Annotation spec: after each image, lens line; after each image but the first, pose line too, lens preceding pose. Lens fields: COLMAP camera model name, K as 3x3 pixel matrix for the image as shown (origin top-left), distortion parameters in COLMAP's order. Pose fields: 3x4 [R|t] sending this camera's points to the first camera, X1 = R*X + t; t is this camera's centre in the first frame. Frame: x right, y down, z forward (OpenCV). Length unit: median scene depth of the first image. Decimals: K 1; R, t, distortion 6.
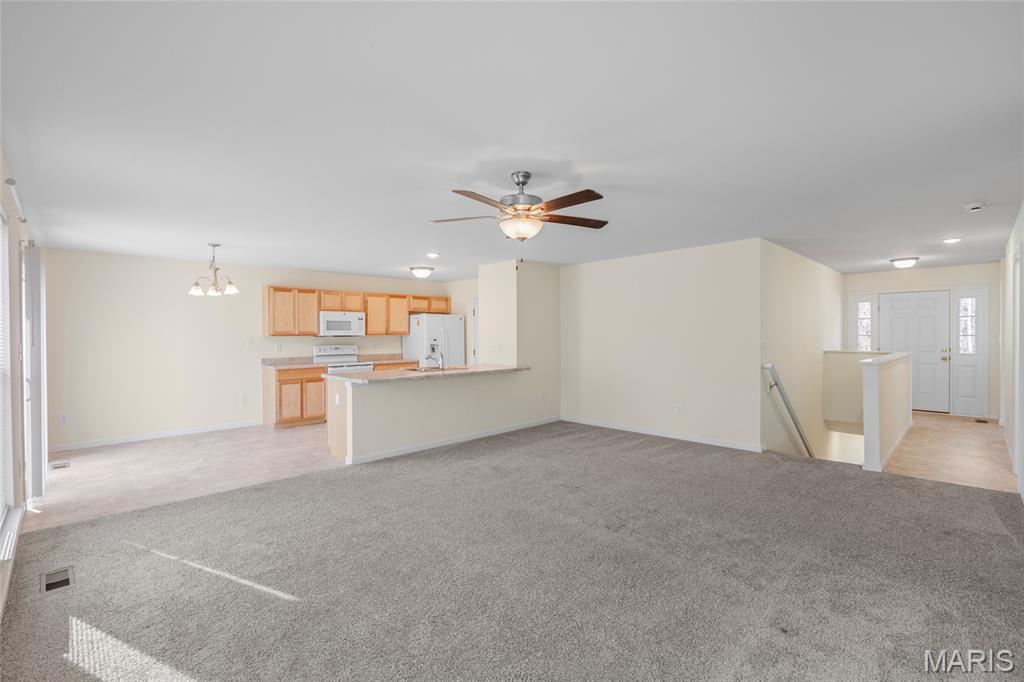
lens RADIAL K [[456.0, 0, 509.5], [0, 456.0, 342.1], [0, 0, 1]] dist [-0.004363, 0.000708]
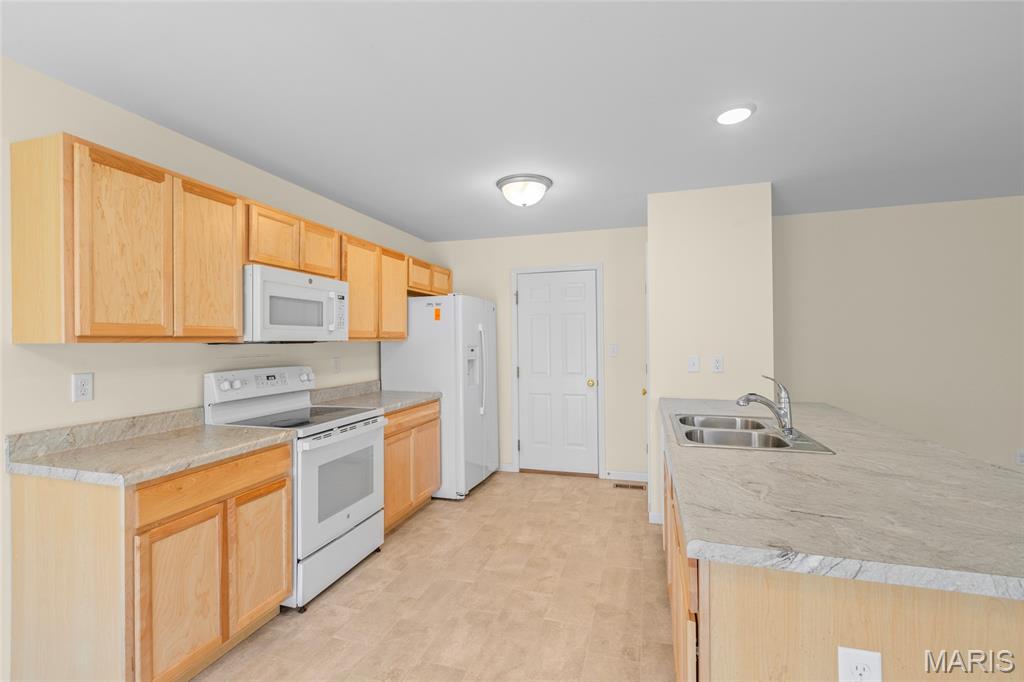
lens RADIAL K [[456.0, 0, 518.1], [0, 456.0, 338.9], [0, 0, 1]] dist [-0.004363, 0.000708]
pose [[0.860011, 0.008709, 0.510201, -0.414241], [-0.000847, 0.999877, -0.015640, -0.010862], [-0.510275, 0.013019, 0.859913, 0.624620]]
